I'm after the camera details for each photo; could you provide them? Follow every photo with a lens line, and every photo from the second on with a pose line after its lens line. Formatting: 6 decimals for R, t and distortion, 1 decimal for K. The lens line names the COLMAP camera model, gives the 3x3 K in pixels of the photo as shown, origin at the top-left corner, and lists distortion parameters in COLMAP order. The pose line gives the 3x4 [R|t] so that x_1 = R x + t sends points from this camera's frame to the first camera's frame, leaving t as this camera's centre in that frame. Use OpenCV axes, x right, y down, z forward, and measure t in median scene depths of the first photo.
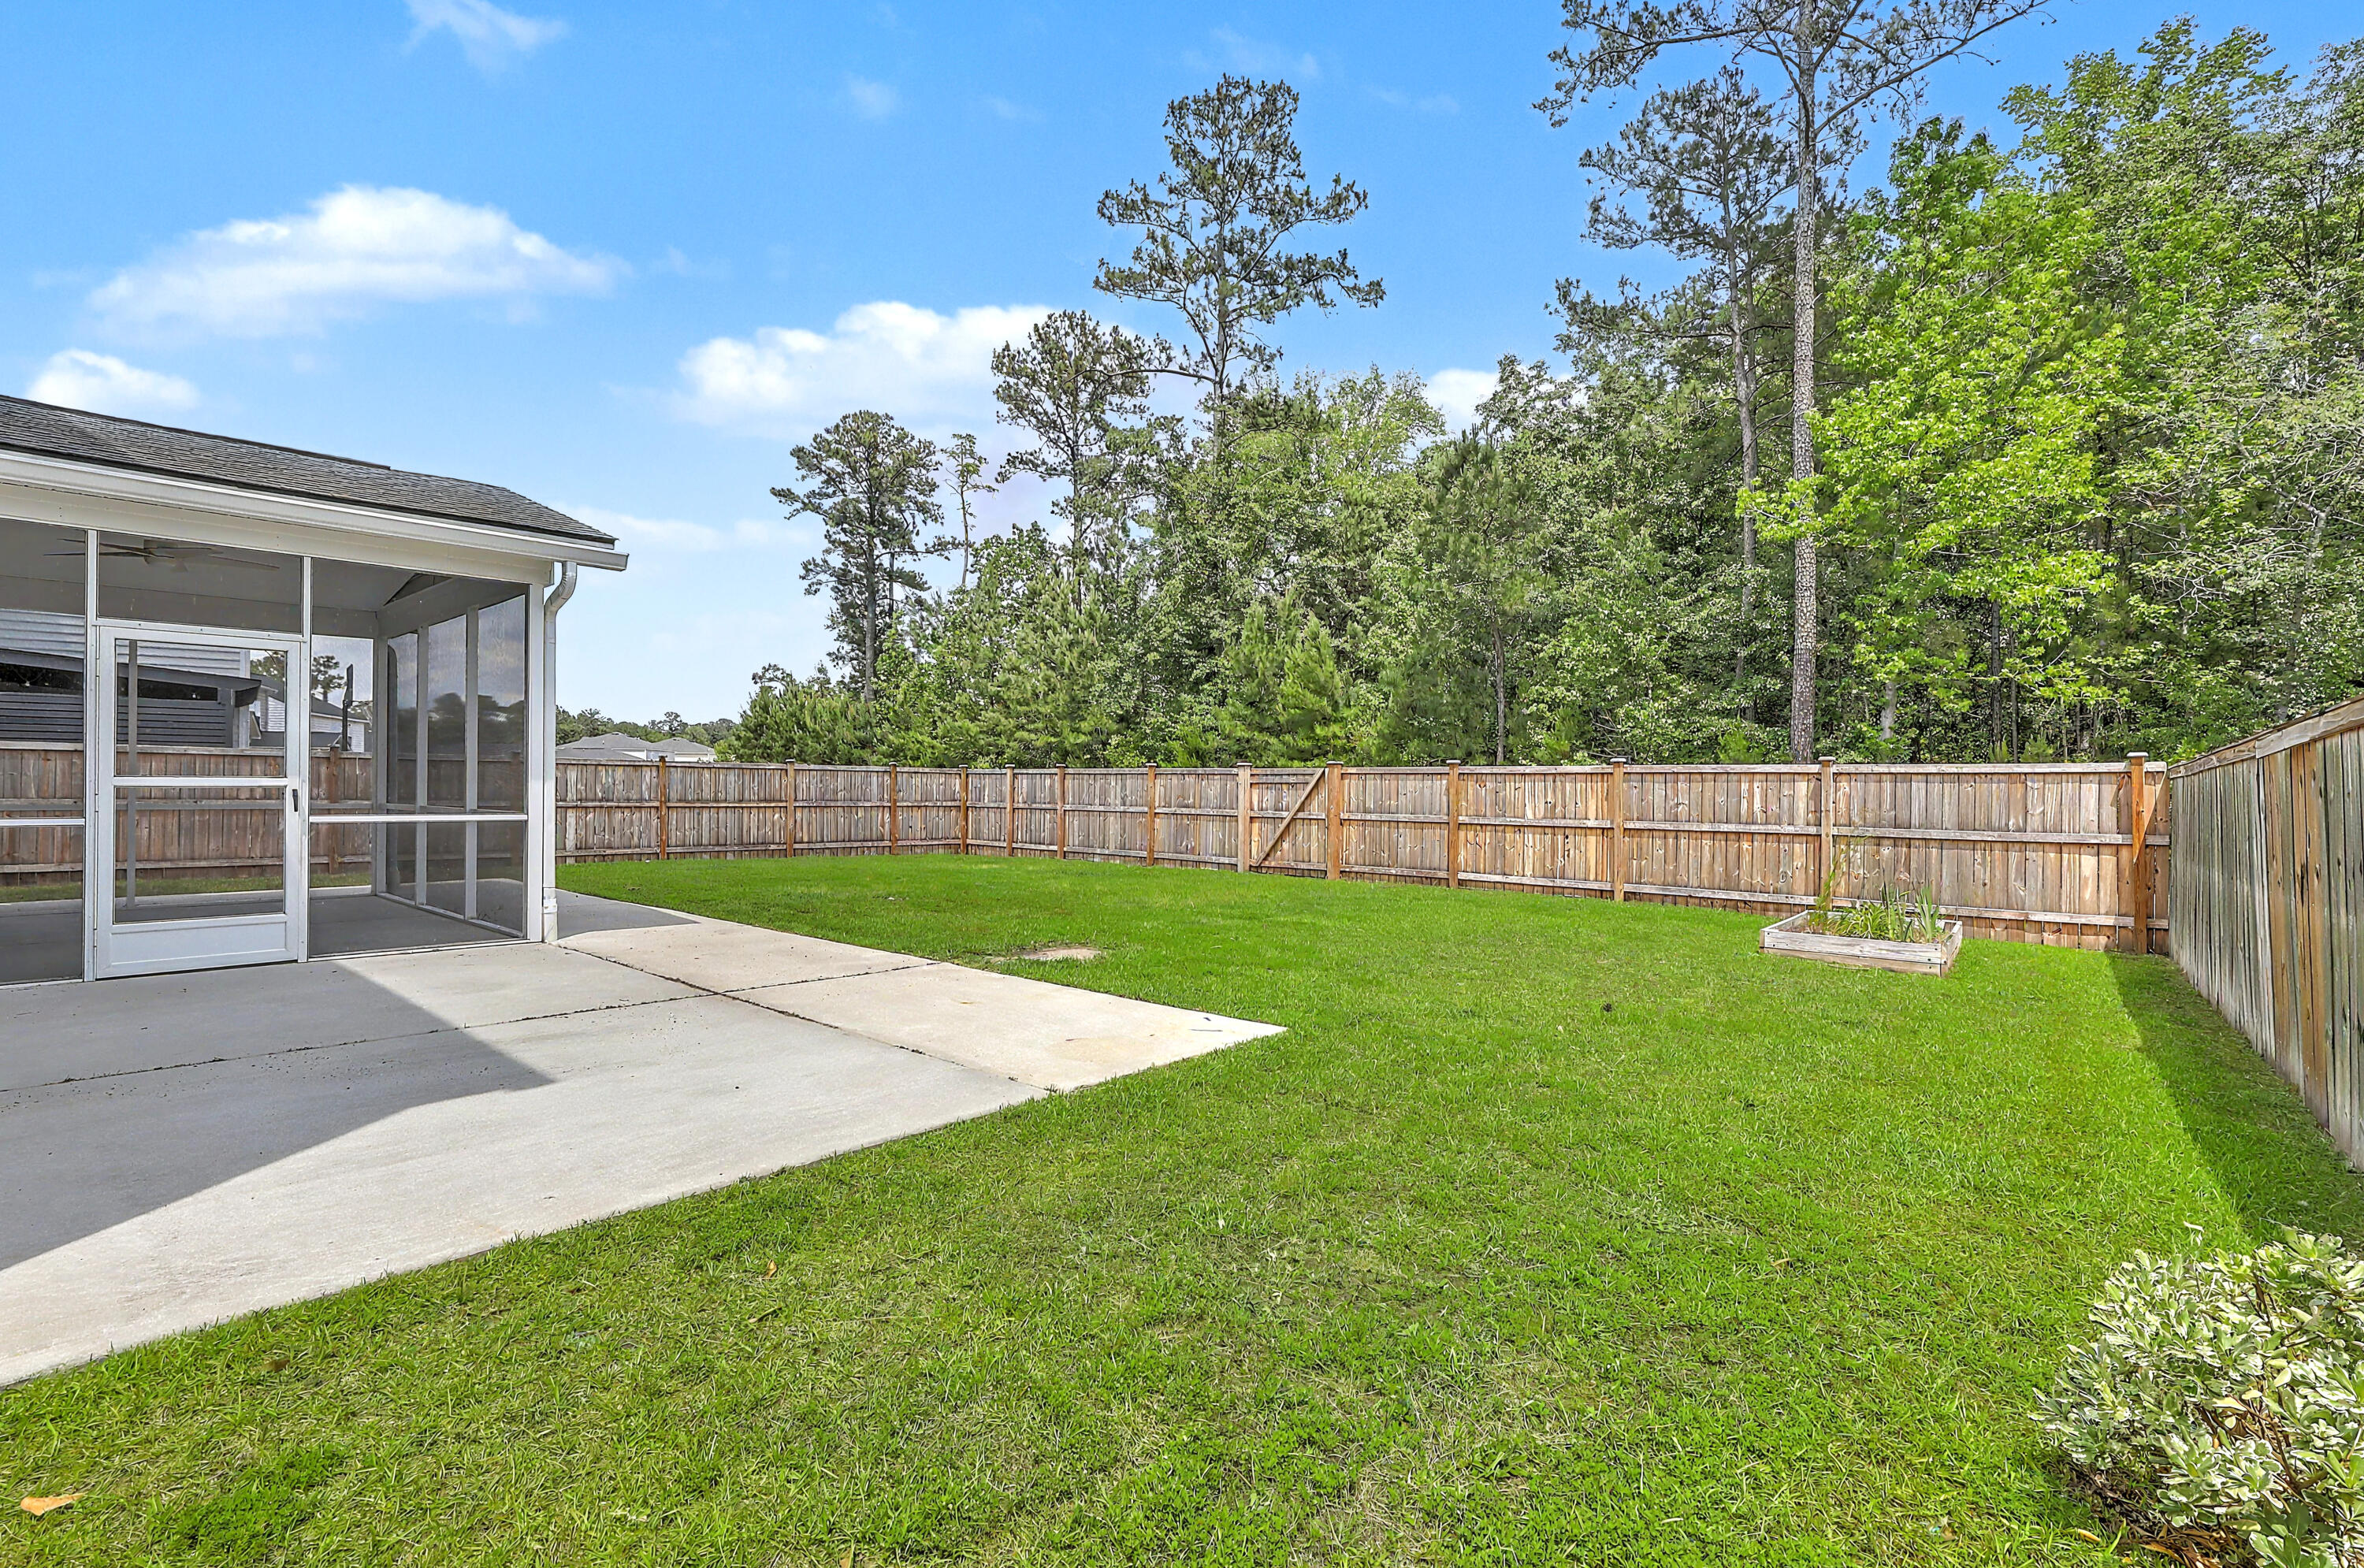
lens RADIAL K [[1076.2, 0, 1196.3], [0, 1076.2, 778.6], [0, 0, 1]] dist [-0.003527, 0.001056]
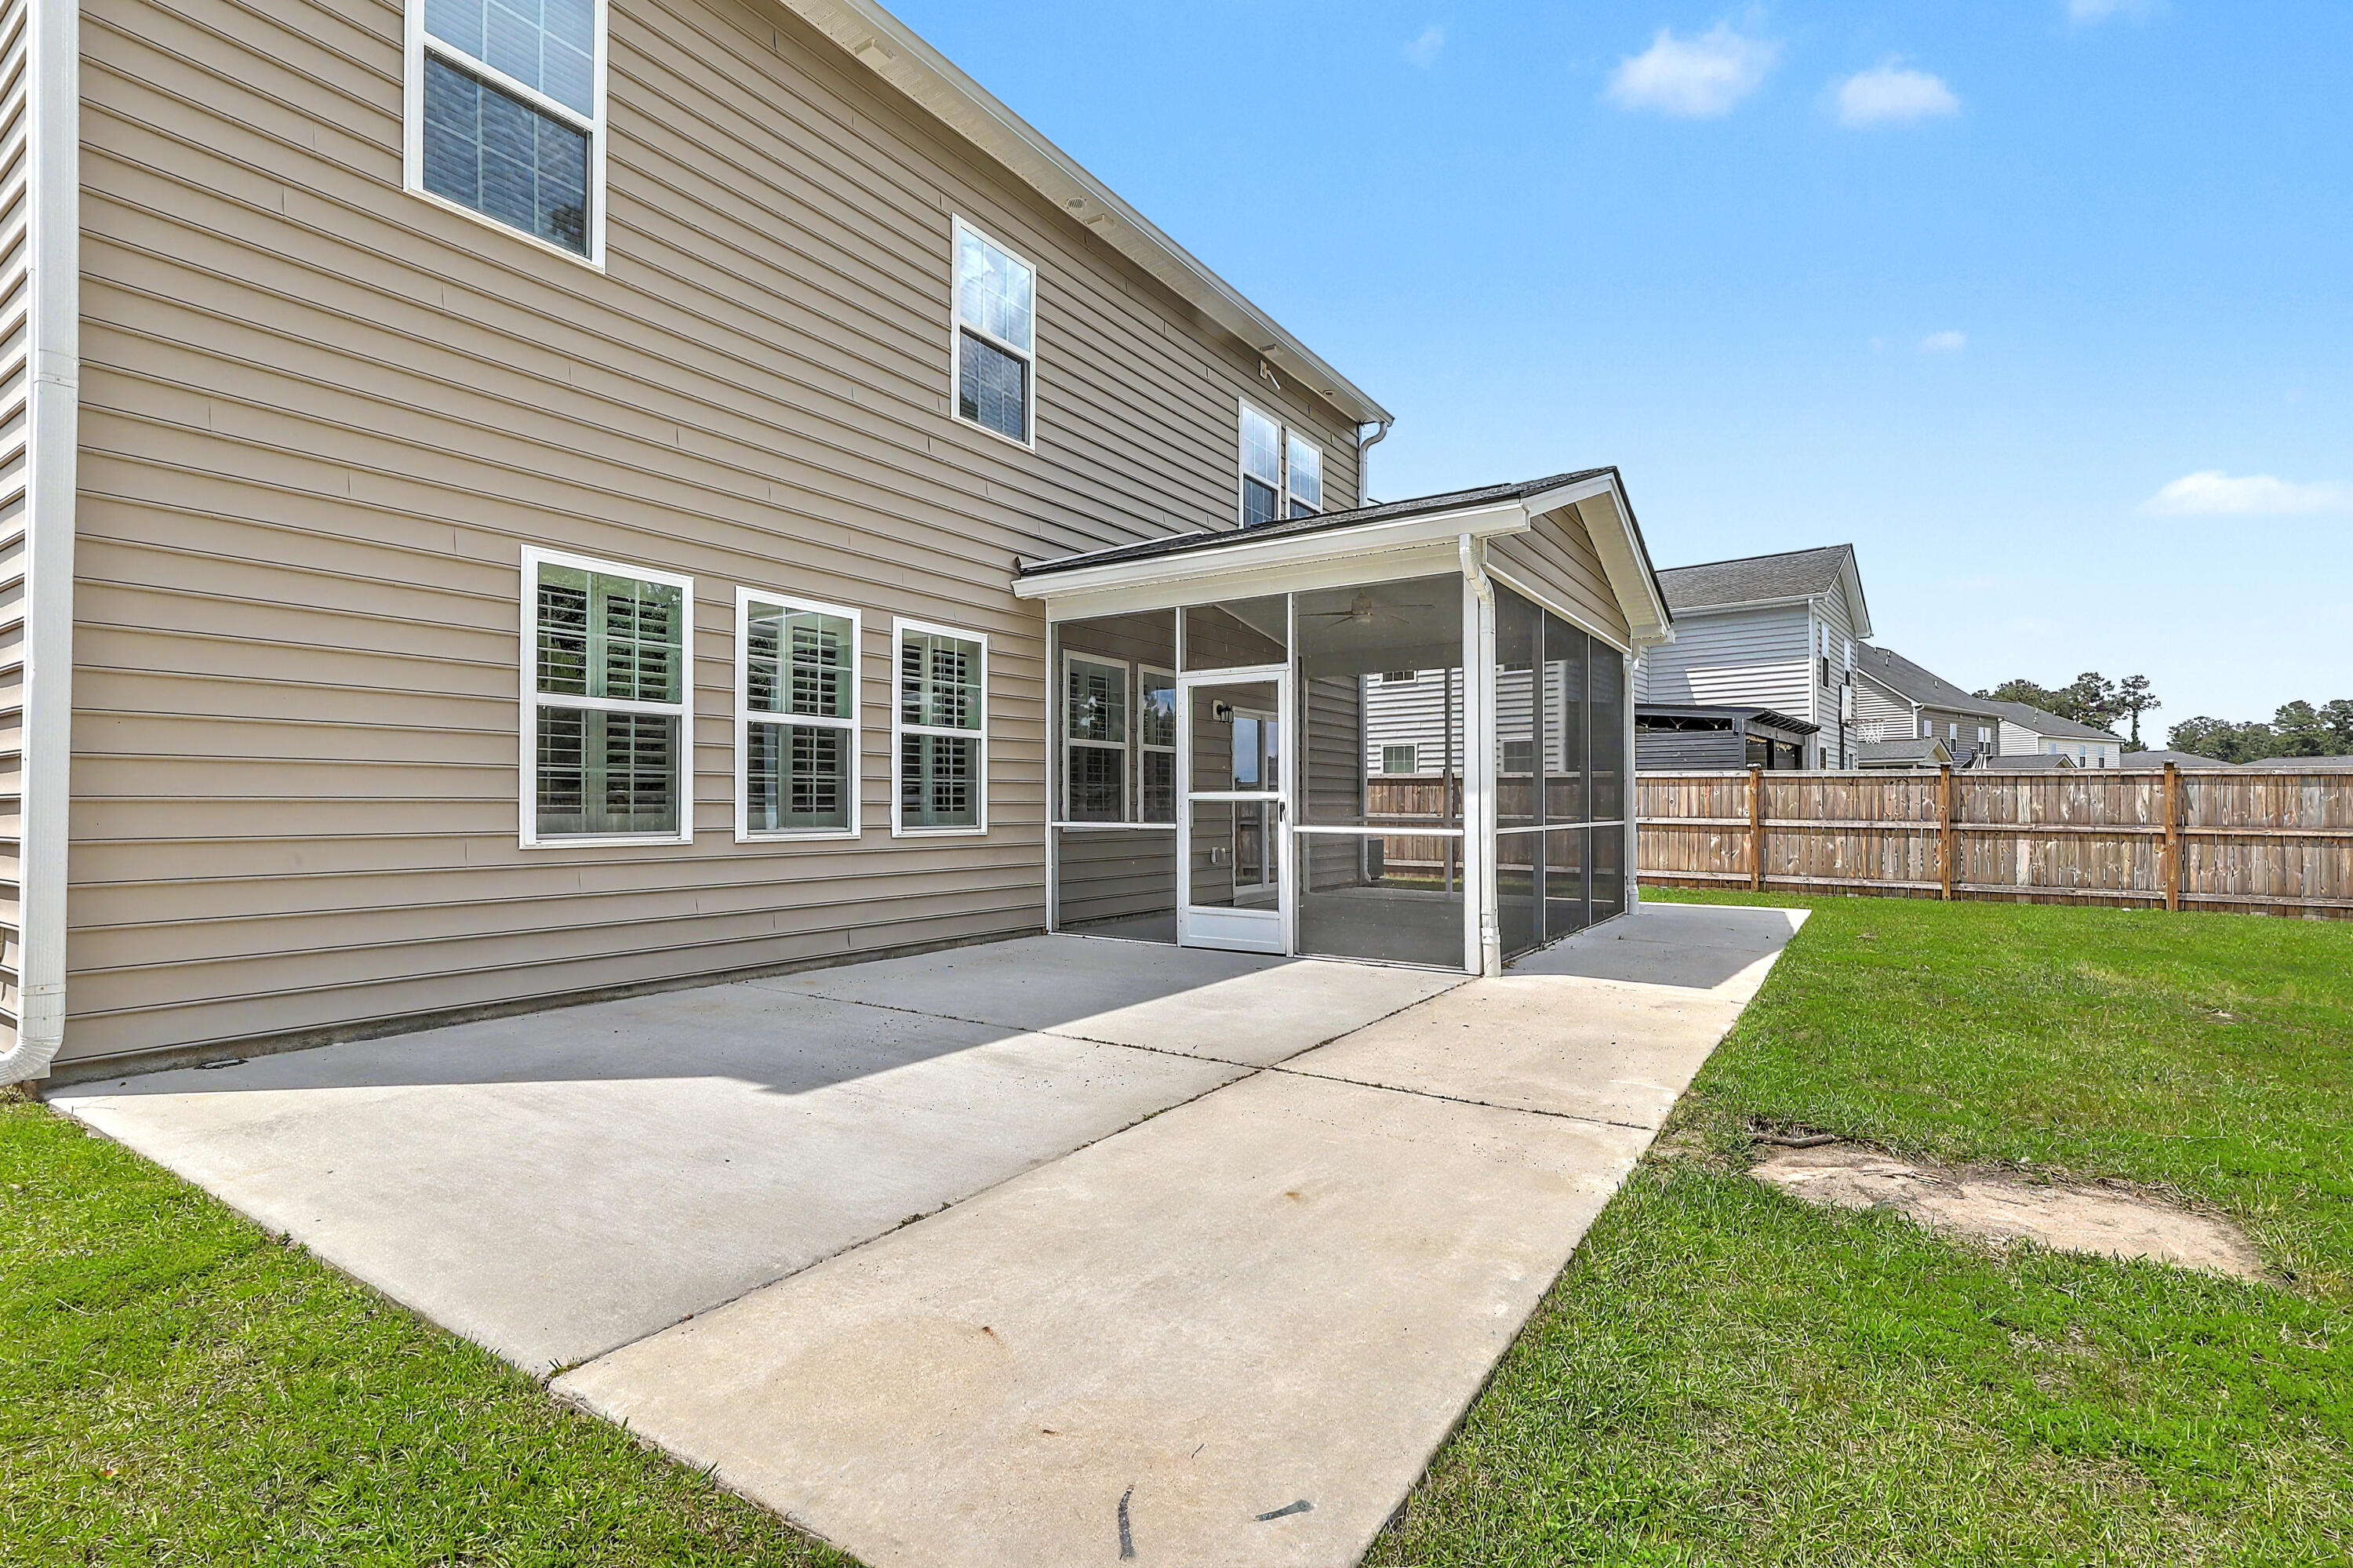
lens RADIAL K [[1071.3, 0, 1189.0], [0, 1071.3, 805.2], [0, 0, 1]] dist [-0.003527, 0.001056]
pose [[0.159327, -0.002223, -0.987223, 0.269524], [0.003727, 0.999992, -0.001651, 0.016949], [0.987219, -0.003416, 0.159334, 0.791136]]
